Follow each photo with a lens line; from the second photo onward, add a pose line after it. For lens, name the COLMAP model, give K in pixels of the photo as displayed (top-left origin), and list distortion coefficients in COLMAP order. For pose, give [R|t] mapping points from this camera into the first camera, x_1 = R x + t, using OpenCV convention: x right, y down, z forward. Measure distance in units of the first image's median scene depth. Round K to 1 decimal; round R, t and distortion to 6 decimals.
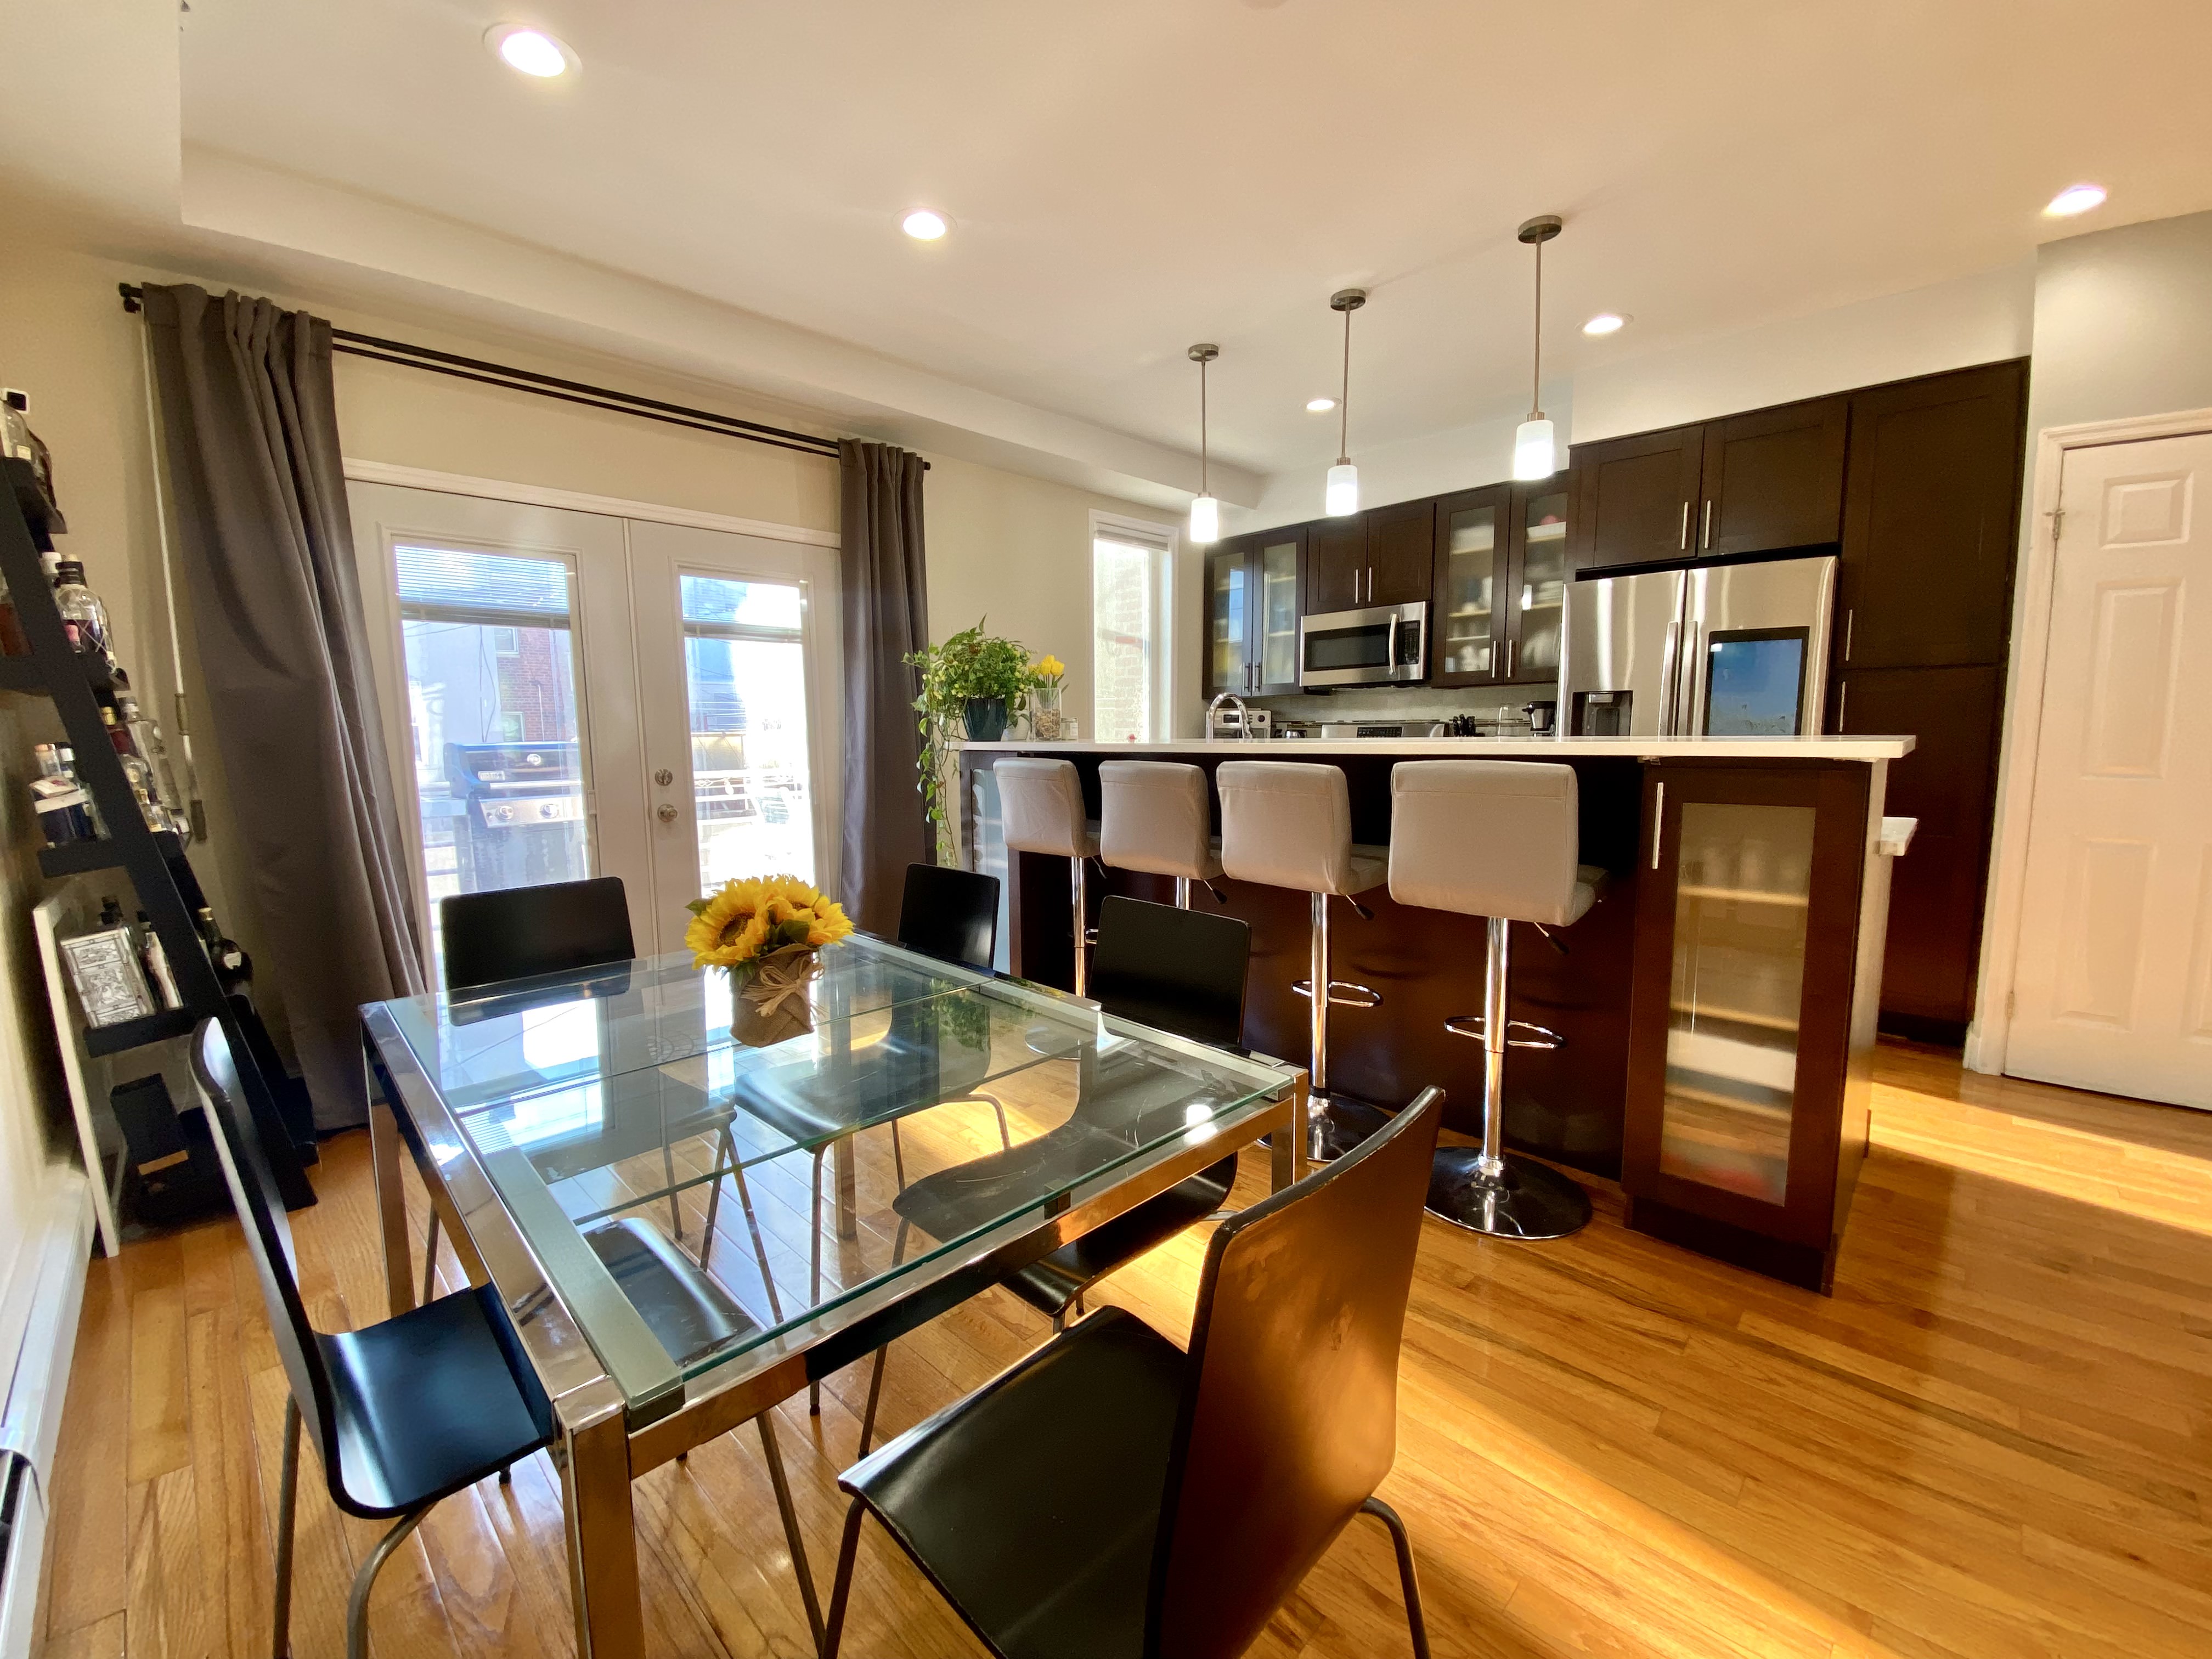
lens RADIAL K [[894.1, 0, 1106.0], [0, 894.1, 829.5], [0, 0, 1]] dist [-0.027077, -0.000149]
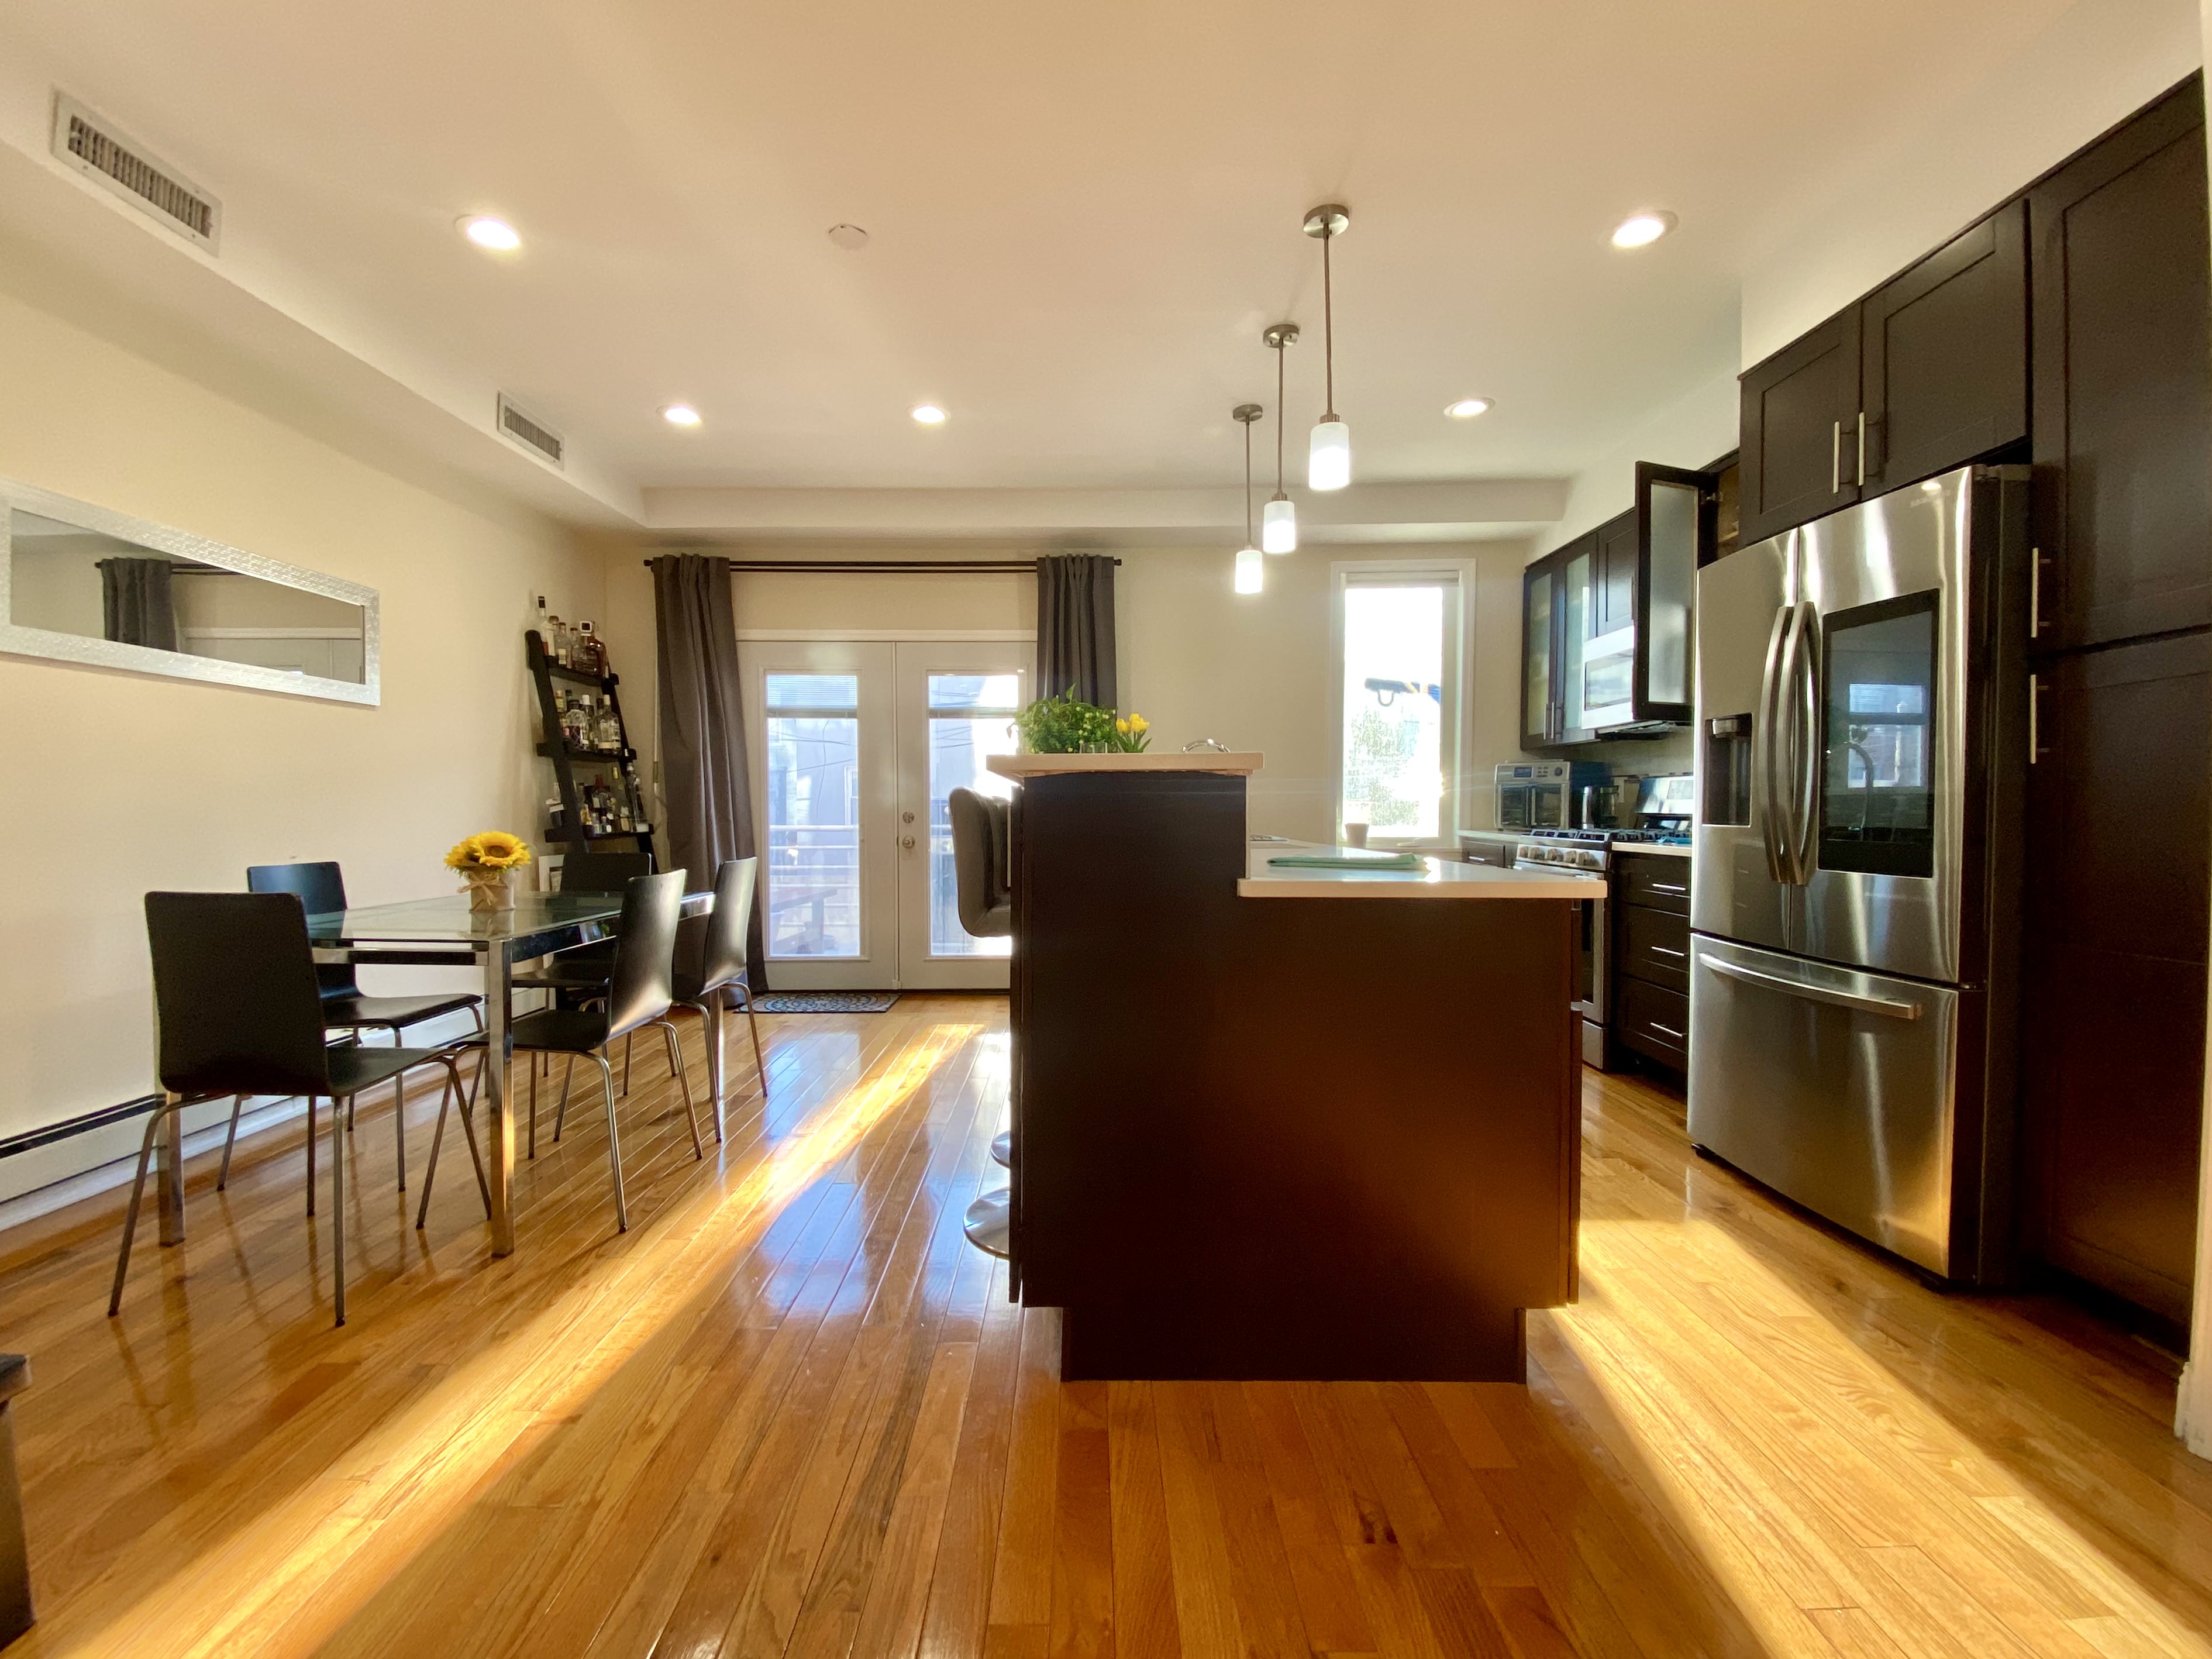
lens RADIAL K [[934.0, 0, 1106.0], [0, 934.0, 829.5], [0, 0, 1]] dist [0.001816, -0.000025]
pose [[0.716975, 0.022237, -0.696744, 0.756671], [-0.080605, 0.995431, -0.051176, 0.011146], [0.692423, 0.092853, 0.715492, 0.149750]]
